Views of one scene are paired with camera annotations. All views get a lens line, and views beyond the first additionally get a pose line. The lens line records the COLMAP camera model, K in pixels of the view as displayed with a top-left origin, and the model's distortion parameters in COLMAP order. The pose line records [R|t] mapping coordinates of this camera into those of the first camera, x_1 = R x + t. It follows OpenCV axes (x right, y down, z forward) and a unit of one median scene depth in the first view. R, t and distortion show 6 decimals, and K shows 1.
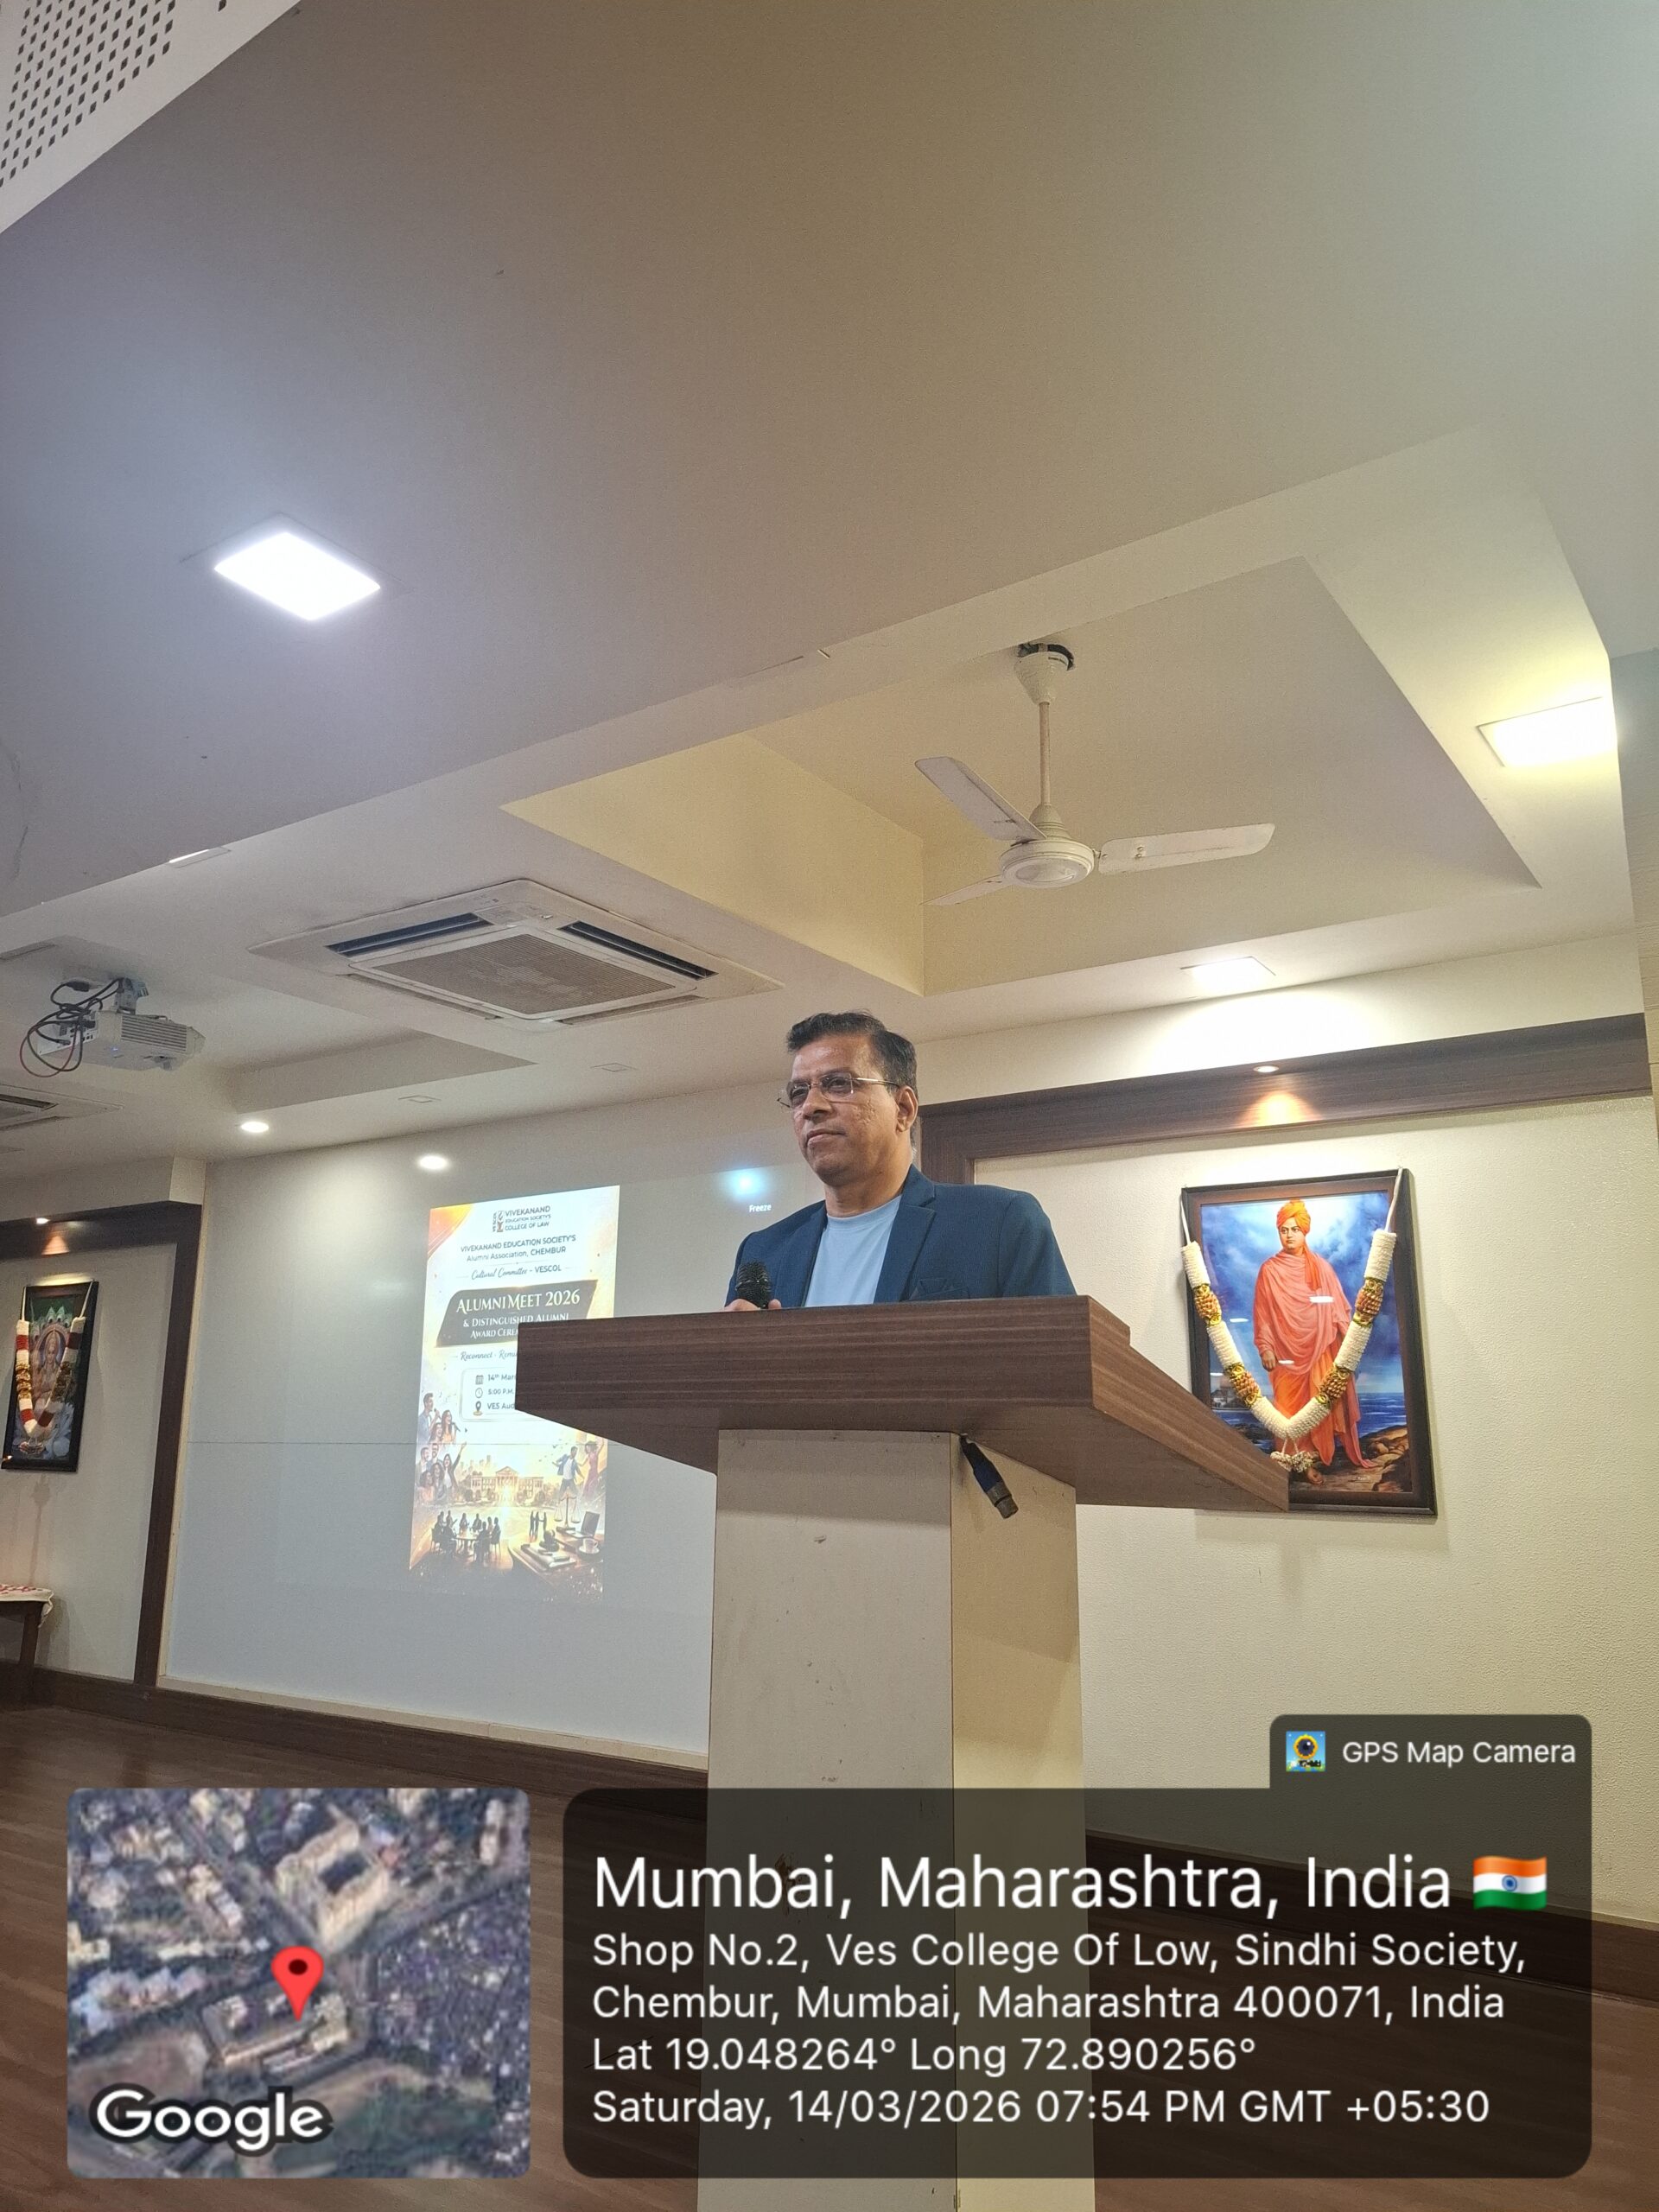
lens RADIAL K [[1554.7, 0, 844.9], [0, 1554.7, 1096.5], [0, 0, 1]] dist [0.127383, -0.182751]
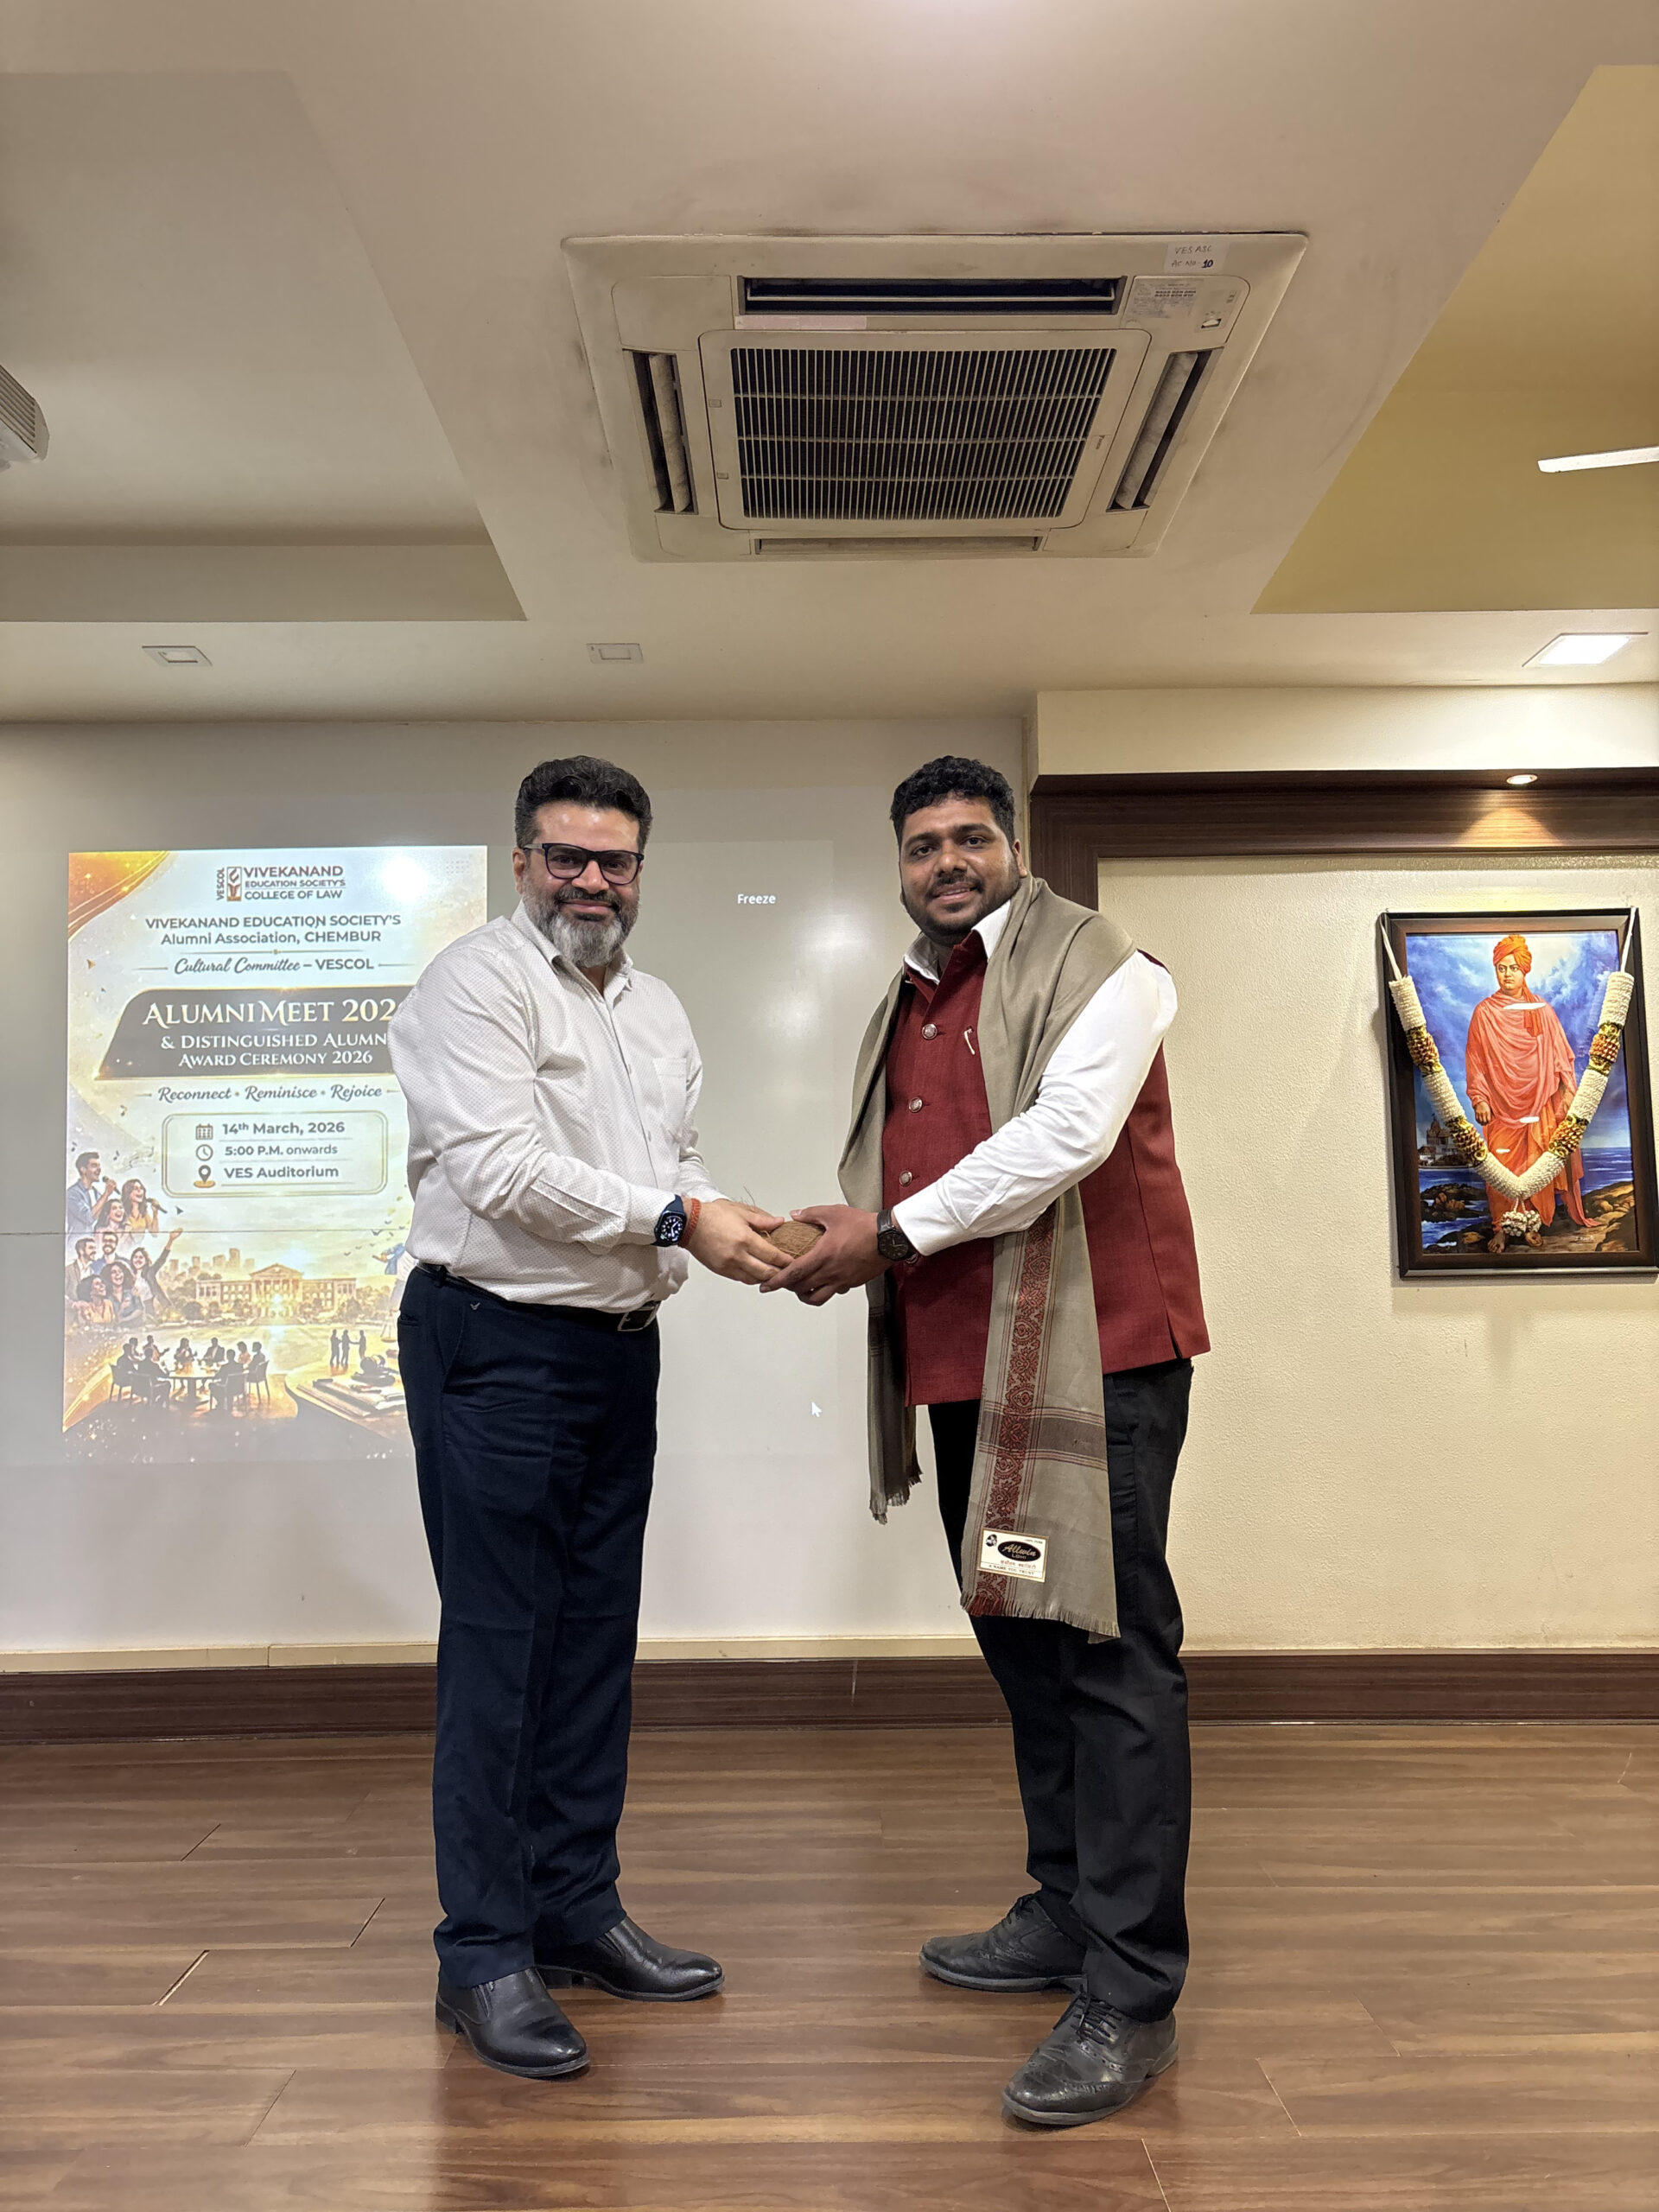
lens RADIAL K [[1676.5, 0, 813.7], [0, 1676.5, 1110.6], [0, 0, 1]] dist [0.015217, 0.001089]
pose [[0.822532, 0.035646, 0.567601, -0.536869], [-0.102488, 0.990985, 0.086285, 0.115891], [-0.559408, -0.129145, 0.818770, 0.410707]]
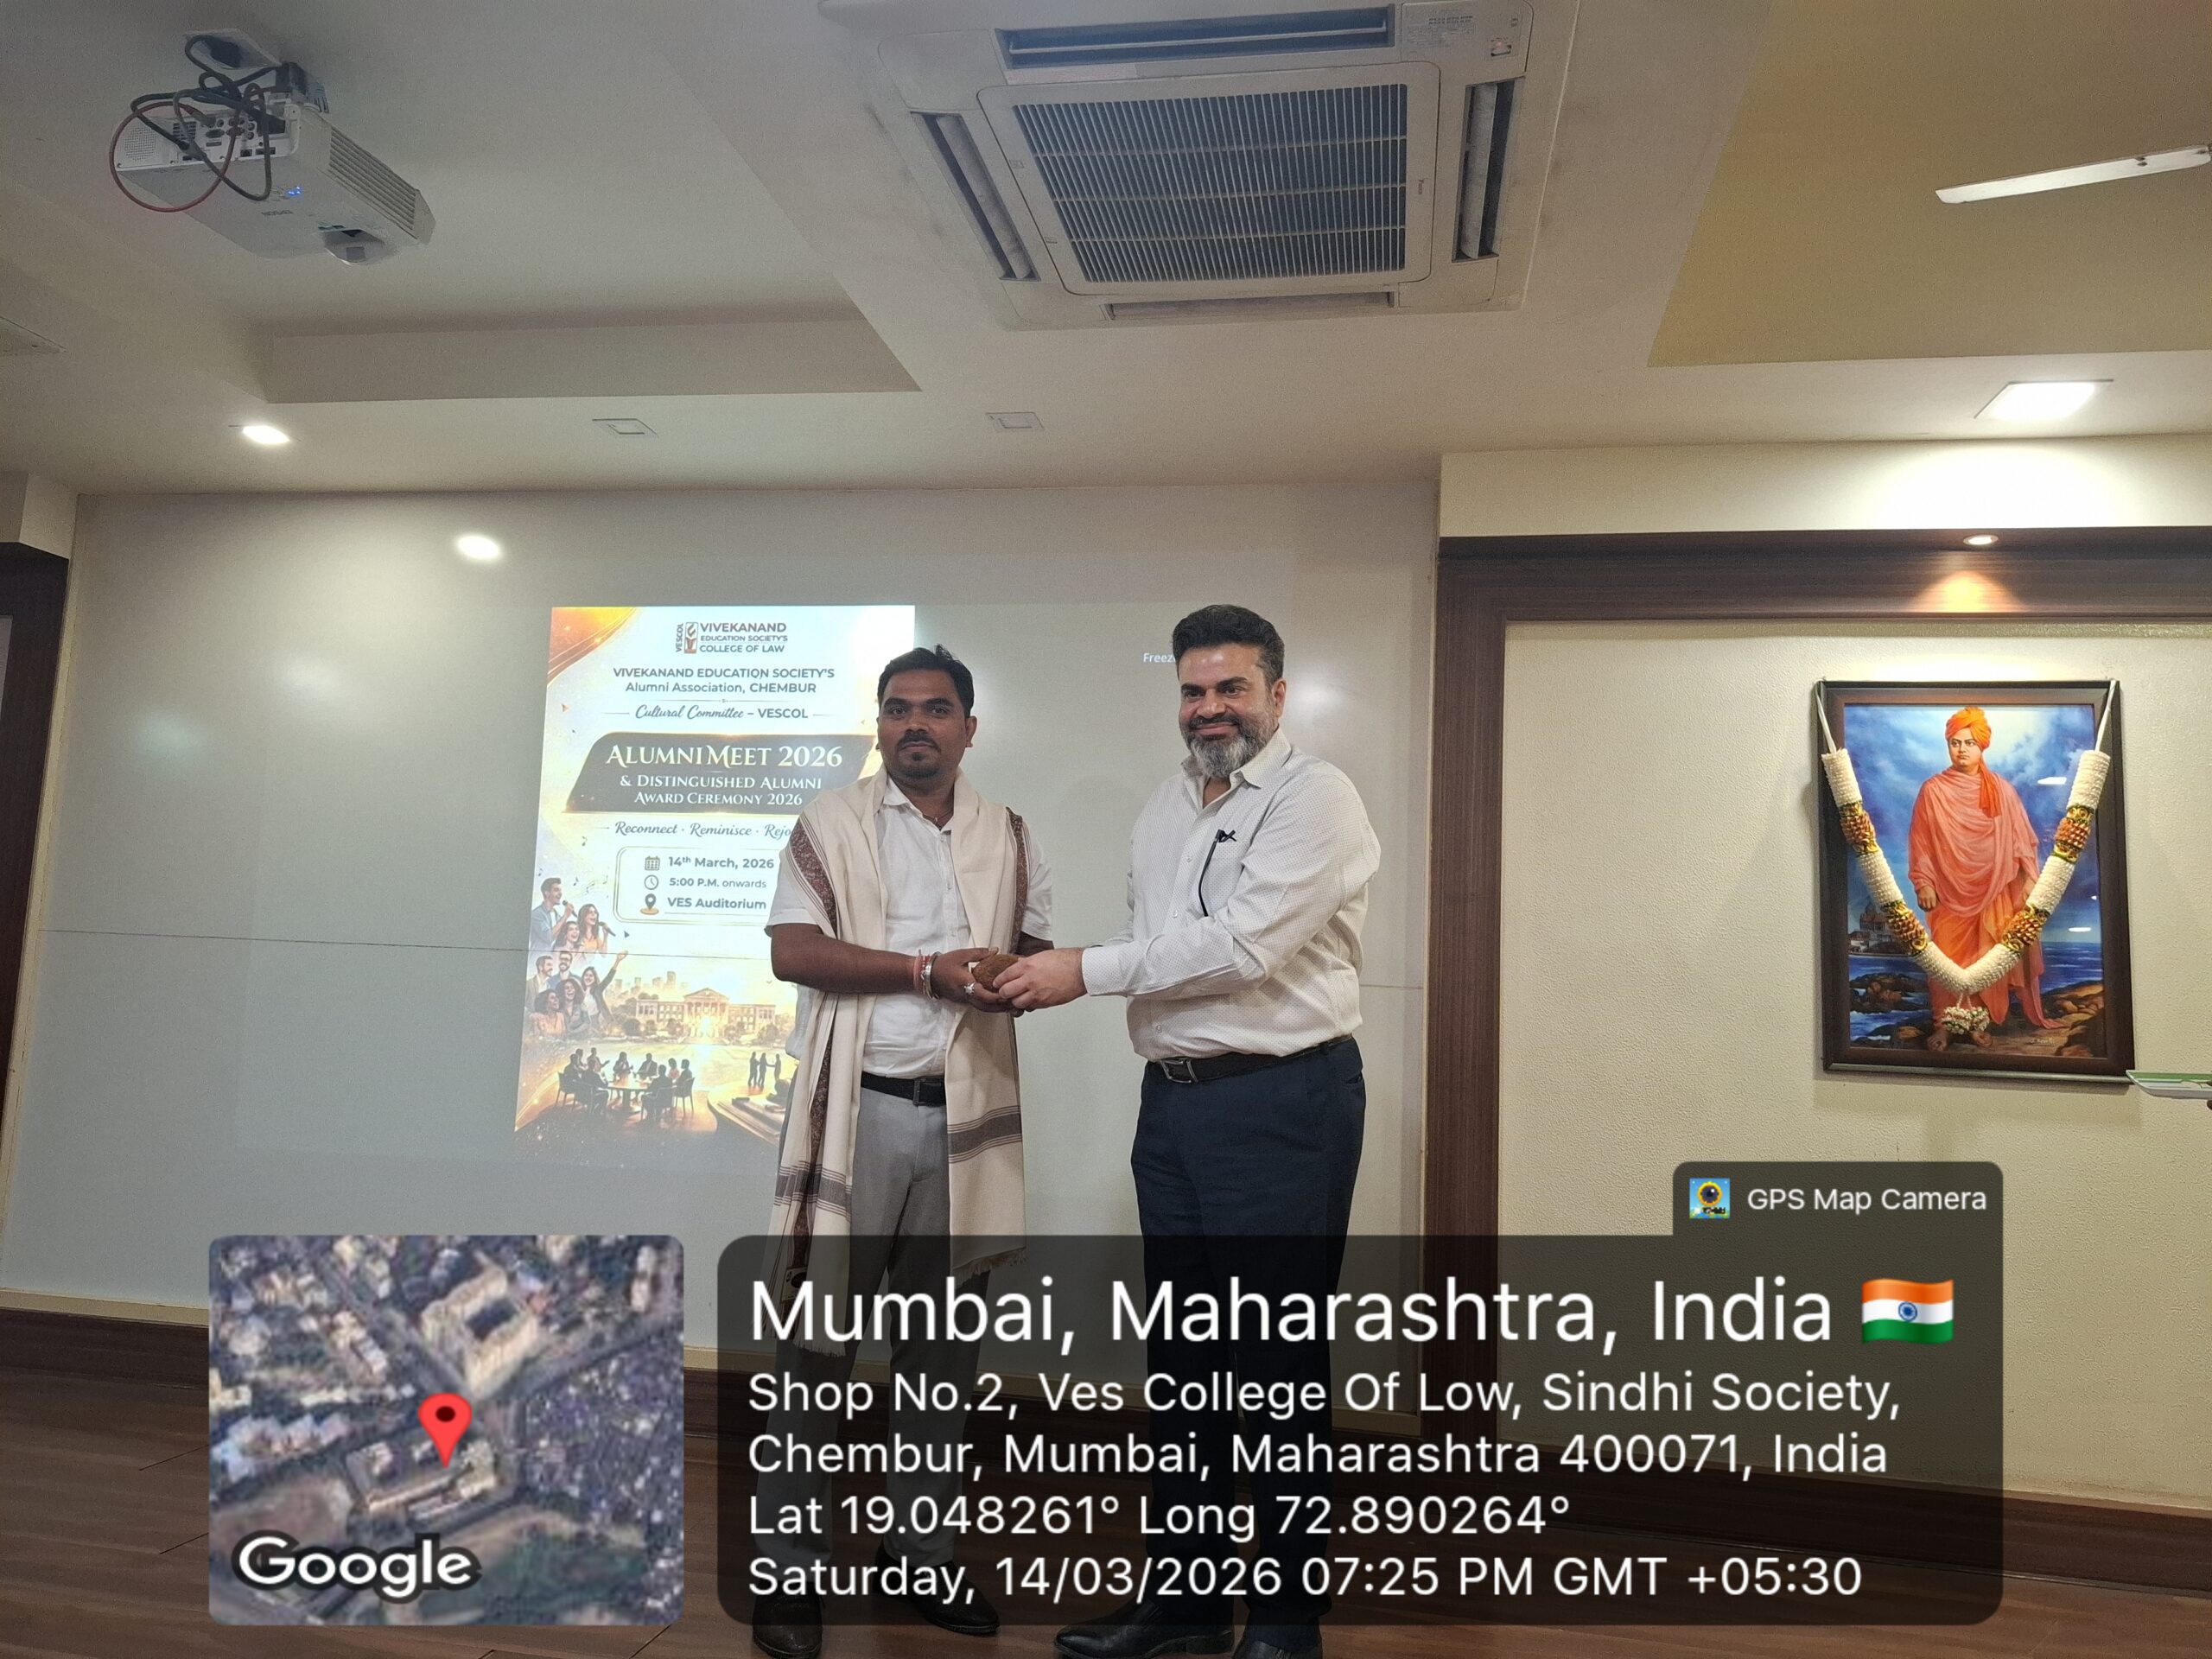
lens RADIAL K [[1524.5, 0, 1114.6], [0, 1524.5, 814.8], [0, 0, 1]] dist [0.132699, -0.181174]
pose [[0.912411, 0.078485, 0.401680, -0.415971], [-0.122321, 0.988876, 0.084632, 0.101229], [-0.390569, -0.126353, 0.911861, 0.403949]]
